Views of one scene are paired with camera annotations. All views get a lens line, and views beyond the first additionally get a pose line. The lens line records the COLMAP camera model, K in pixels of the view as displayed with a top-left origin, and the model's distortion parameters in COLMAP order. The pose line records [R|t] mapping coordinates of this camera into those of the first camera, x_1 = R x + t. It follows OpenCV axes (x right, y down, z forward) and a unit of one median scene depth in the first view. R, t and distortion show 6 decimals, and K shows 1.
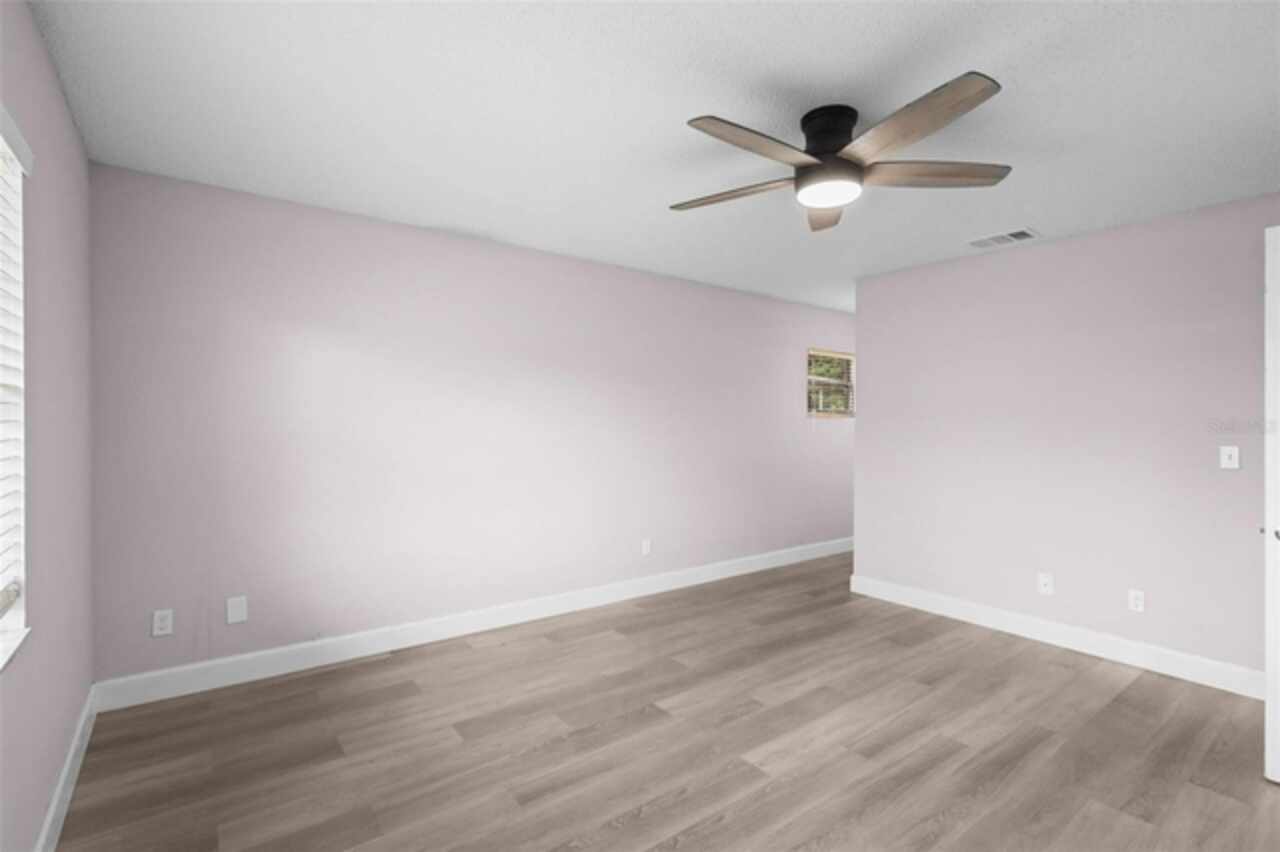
lens RADIAL K [[605.5, 0, 639.0], [0, 605.5, 419.7], [0, 0, 1]] dist [0.002404, 0.000524]
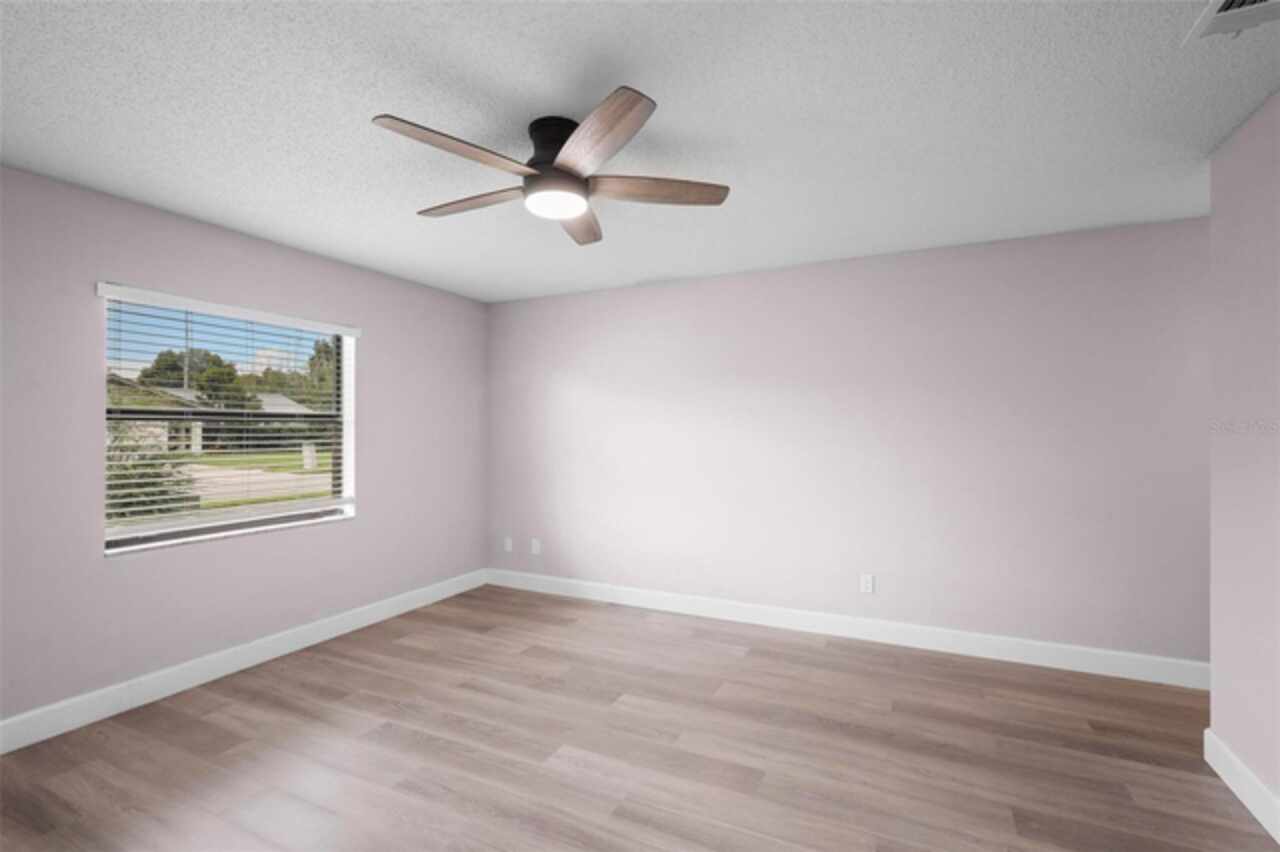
lens RADIAL K [[605.5, 0, 639.0], [0, 605.5, 419.7], [0, 0, 1]] dist [0.002404, 0.000524]
pose [[0.425556, -0.026677, -0.904539, 1.022254], [0.007068, 0.999633, -0.026156, 0.003929], [0.904905, 0.004737, 0.425588, 0.552247]]
